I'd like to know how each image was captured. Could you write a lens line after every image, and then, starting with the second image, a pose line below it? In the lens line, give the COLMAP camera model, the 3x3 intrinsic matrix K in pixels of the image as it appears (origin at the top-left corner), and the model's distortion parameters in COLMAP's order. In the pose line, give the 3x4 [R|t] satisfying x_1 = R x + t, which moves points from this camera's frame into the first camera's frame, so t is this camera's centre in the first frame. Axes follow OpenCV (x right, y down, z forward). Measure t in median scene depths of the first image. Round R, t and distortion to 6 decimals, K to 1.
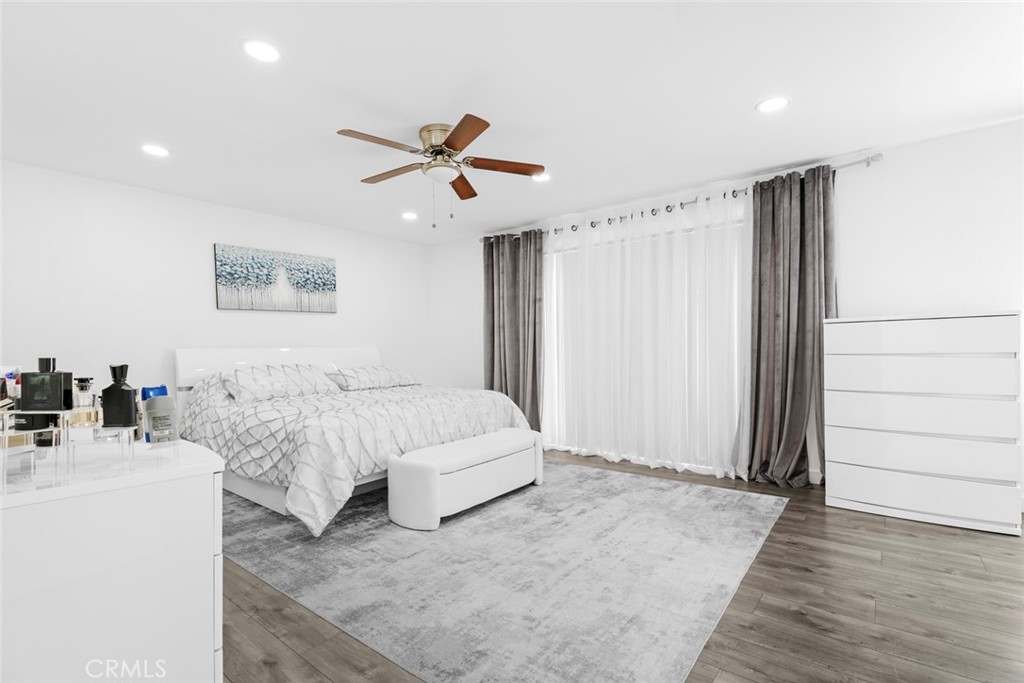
lens RADIAL K [[472.6, 0, 514.0], [0, 472.6, 356.3], [0, 0, 1]] dist [0.011632, 0.000393]
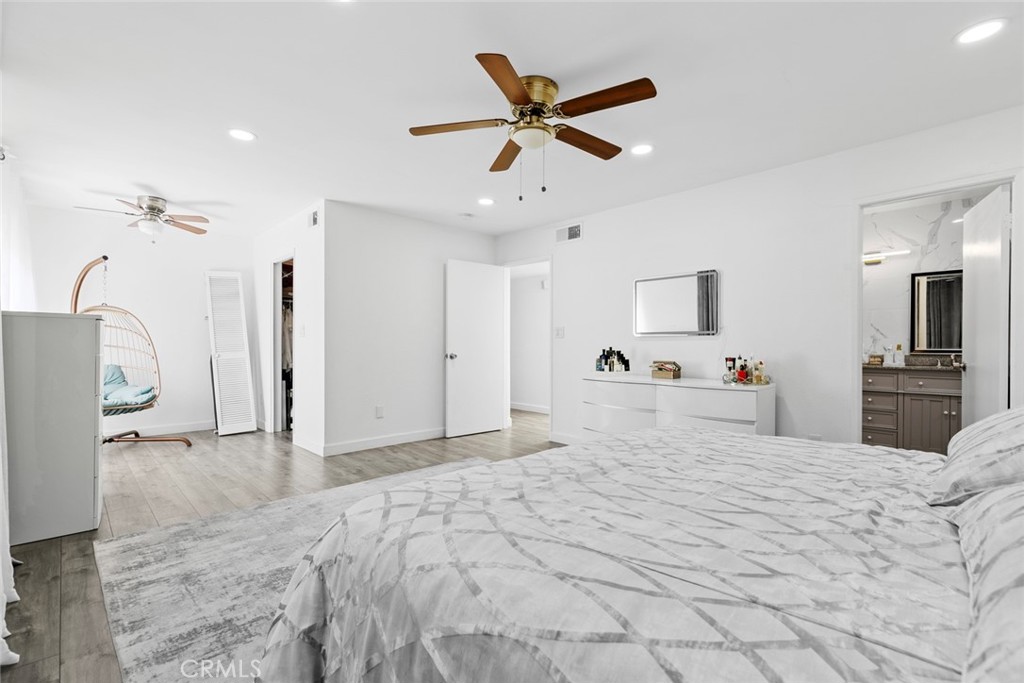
lens RADIAL K [[472.6, 0, 514.0], [0, 472.6, 356.3], [0, 0, 1]] dist [0.011632, 0.000393]
pose [[-0.992506, 0.008103, 0.121929, -0.187445], [0.012193, 0.999387, 0.032832, -0.018968], [-0.121588, 0.034072, -0.991996, 1.588795]]
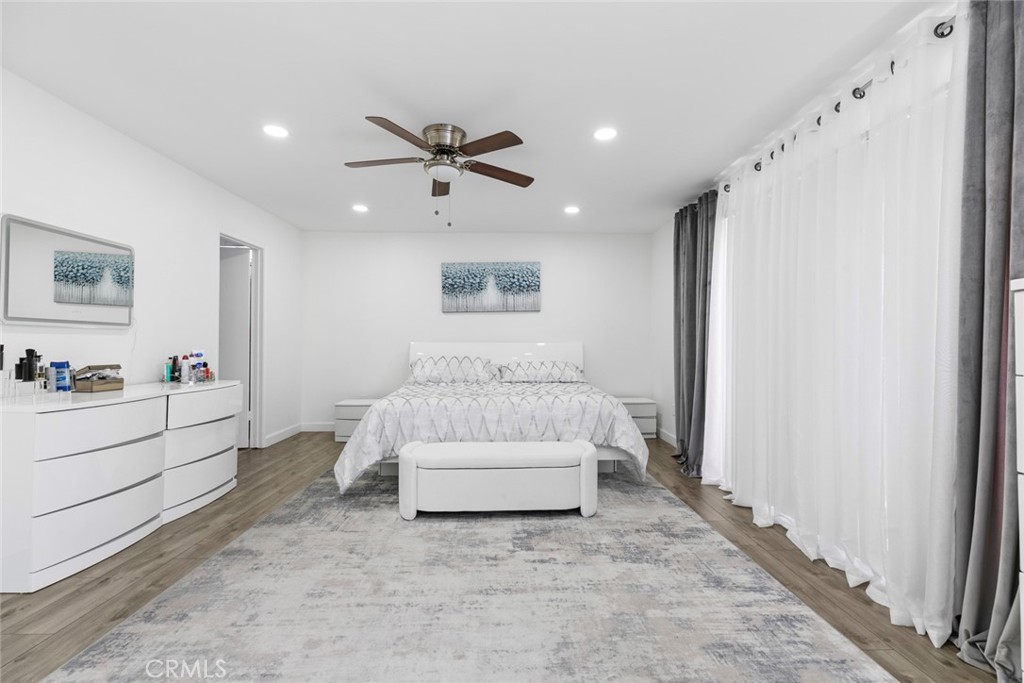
lens RADIAL K [[456.8, 0, 512.0], [0, 456.8, 341.5], [0, 0, 1]] dist [0.005437, 0.000070]
pose [[0.646265, 0.010156, -0.763045, 0.601464], [-0.026928, 0.999592, -0.009503, -0.015659], [0.762638, 0.026689, 0.646275, 0.423131]]
